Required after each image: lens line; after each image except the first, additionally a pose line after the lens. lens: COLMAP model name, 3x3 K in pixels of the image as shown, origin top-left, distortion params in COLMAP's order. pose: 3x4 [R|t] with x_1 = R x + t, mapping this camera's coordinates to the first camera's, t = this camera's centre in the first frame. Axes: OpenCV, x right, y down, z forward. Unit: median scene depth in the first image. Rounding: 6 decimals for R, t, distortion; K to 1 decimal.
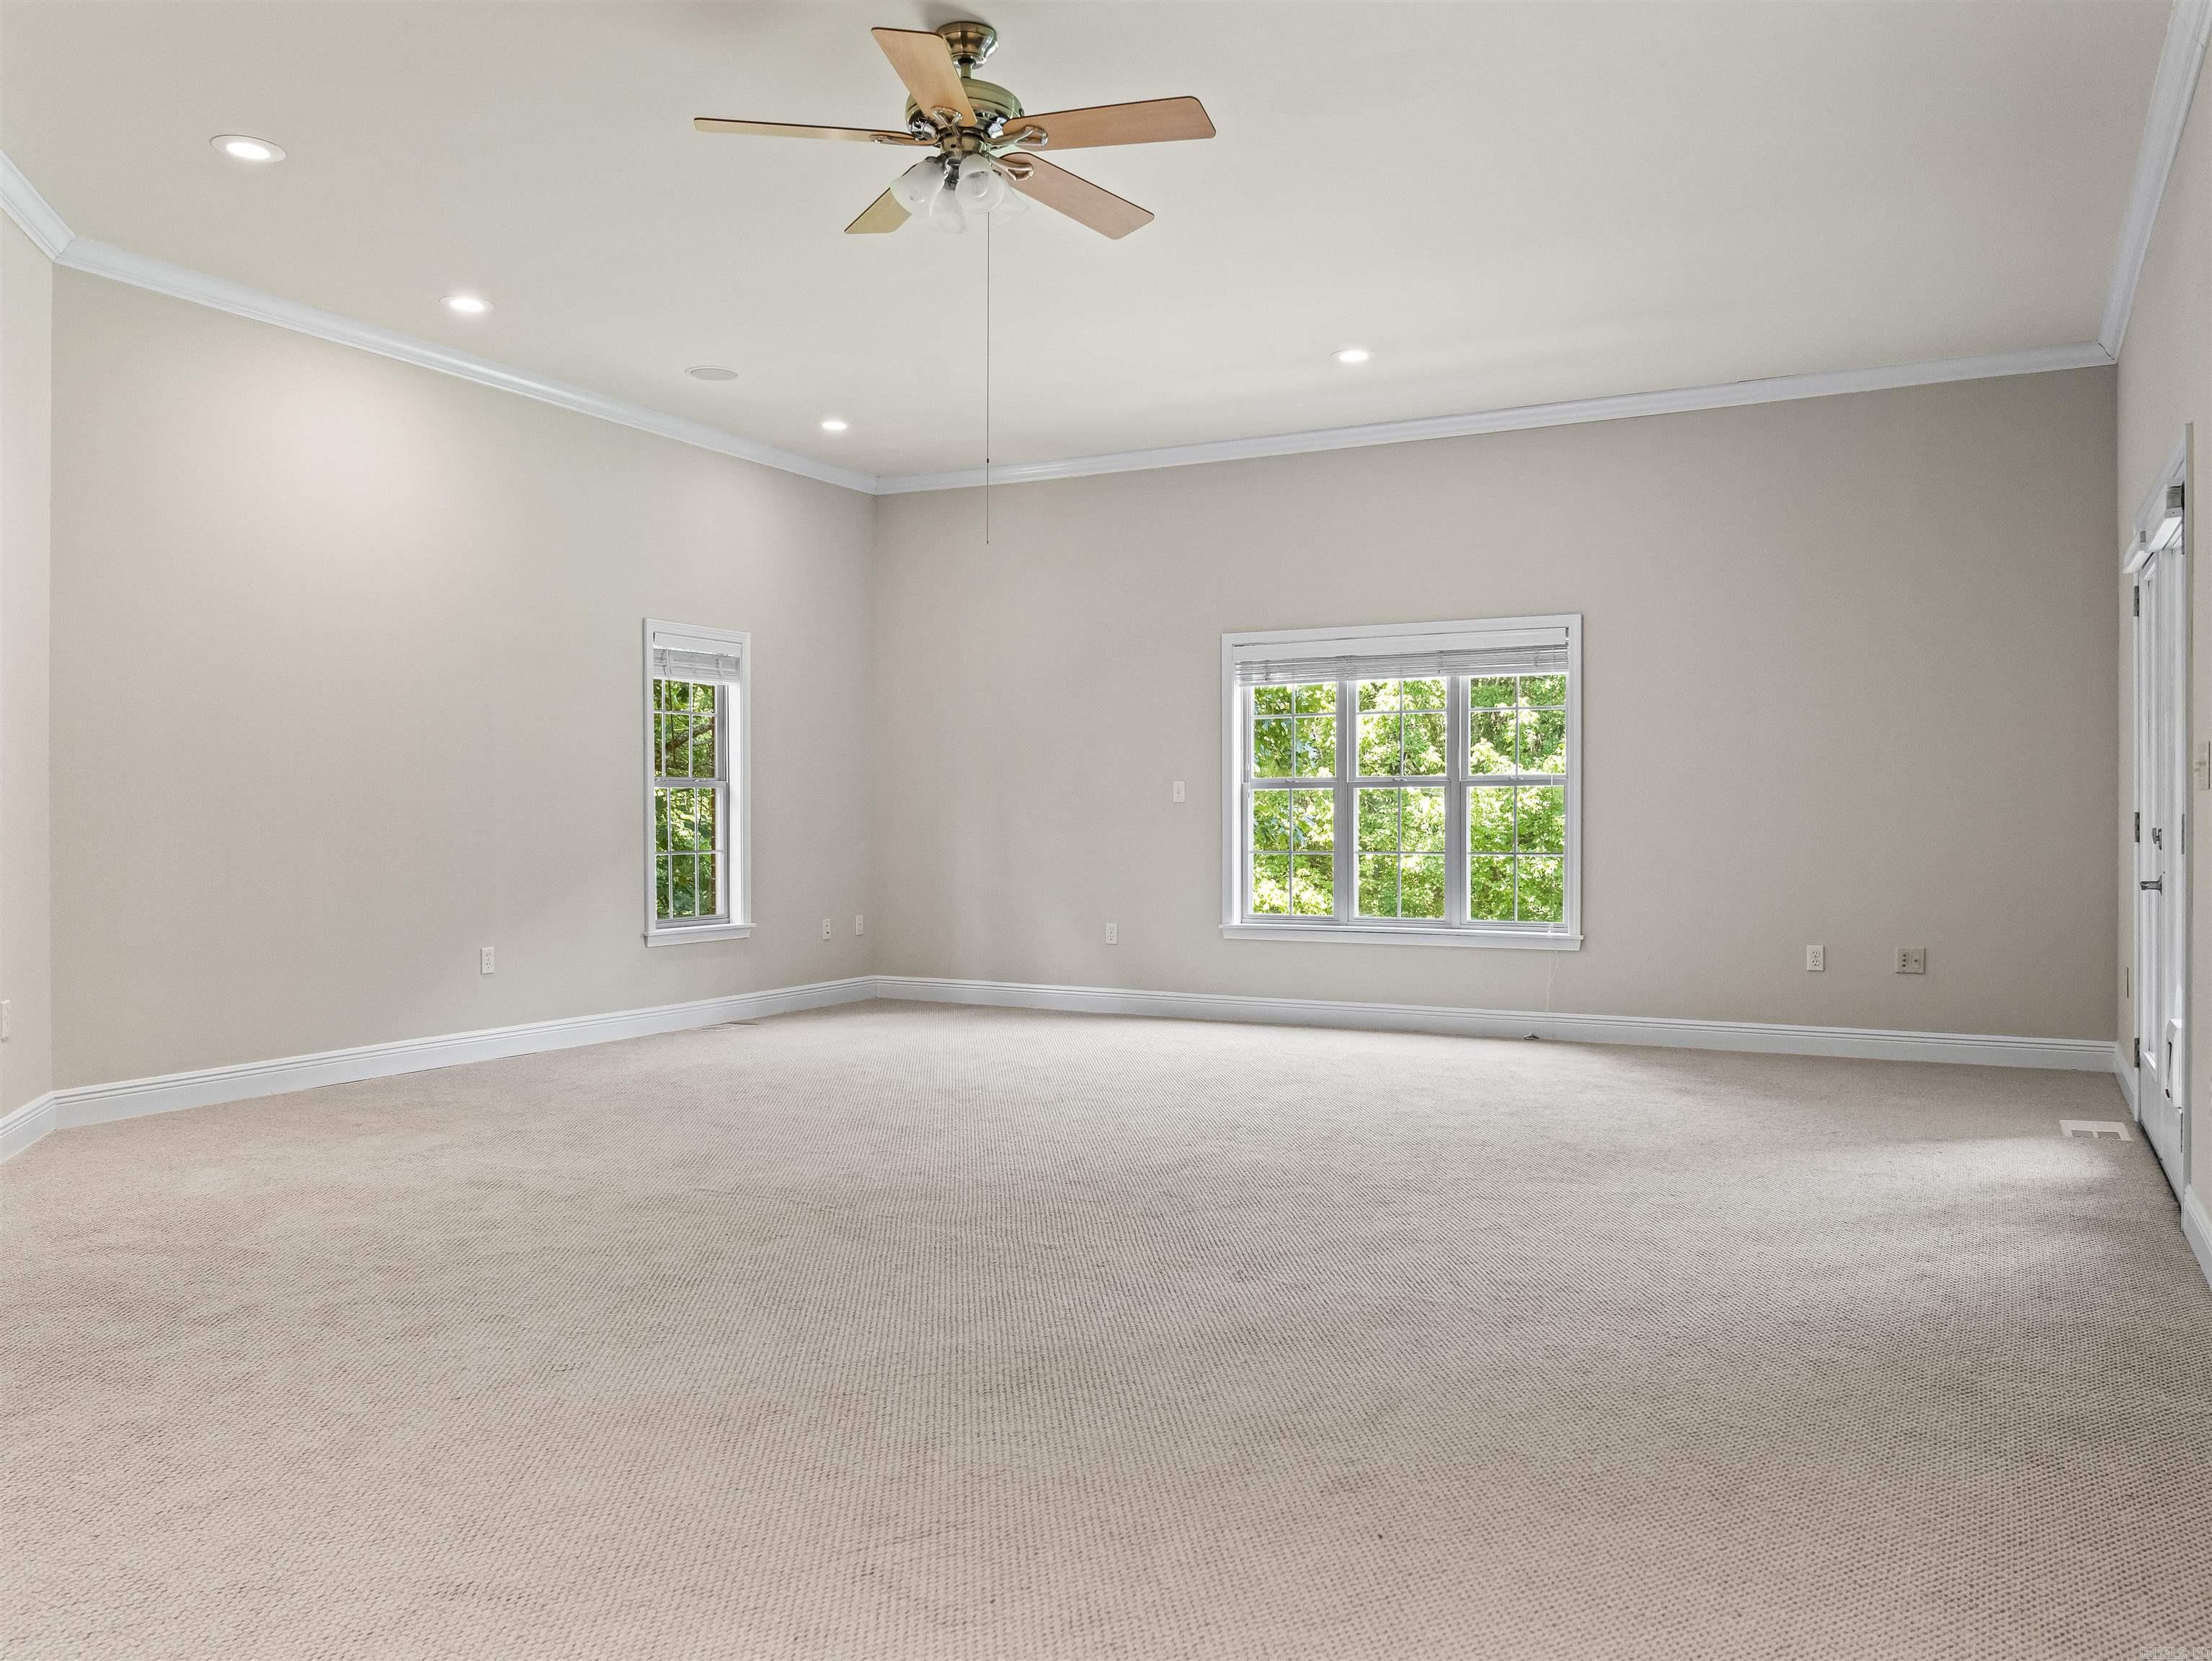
lens RADIAL K [[1728.7, 0, 1102.7], [0, 1728.7, 830.7], [0, 0, 1]] dist [-0.014438, 0.008285]
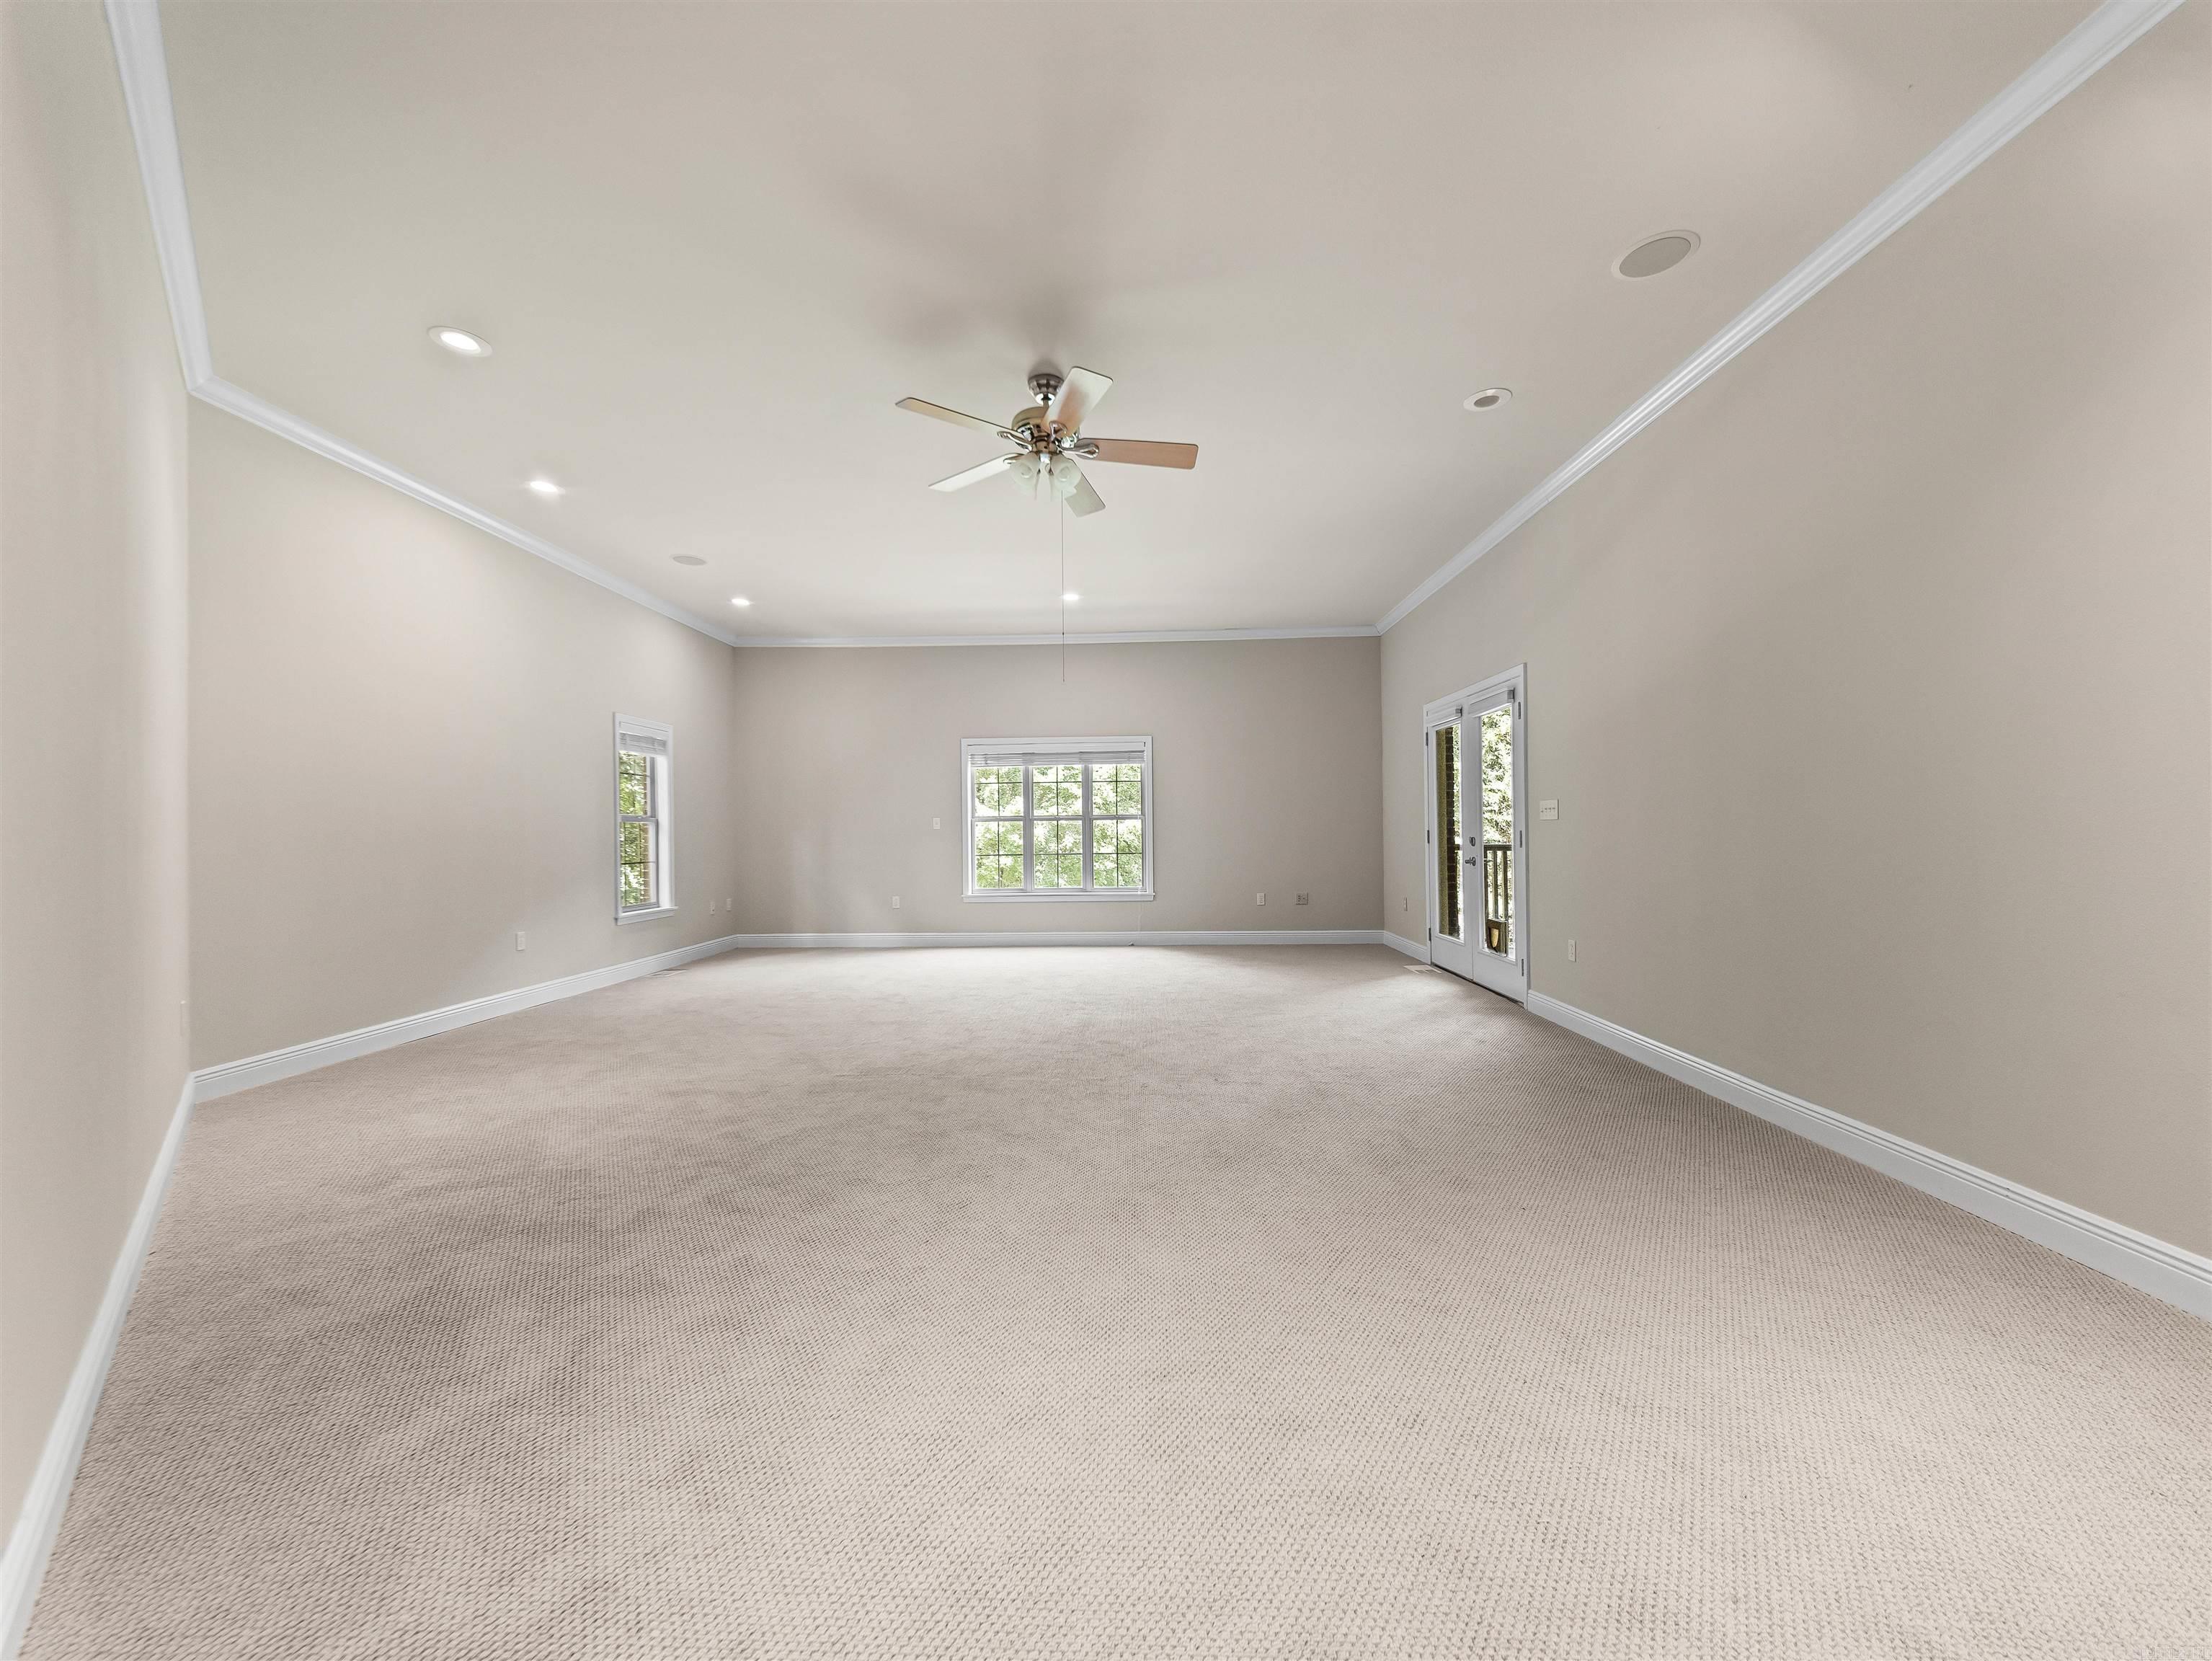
lens RADIAL K [[861.7, 0, 1094.2], [0, 861.7, 838.0], [0, 0, 1]] dist [0.019659, -0.001608]
pose [[0.892208, -0.010674, 0.451499, -0.246663], [0.013335, 0.999907, -0.002710, -0.002922], [-0.451428, 0.008439, 0.892267, 0.121351]]
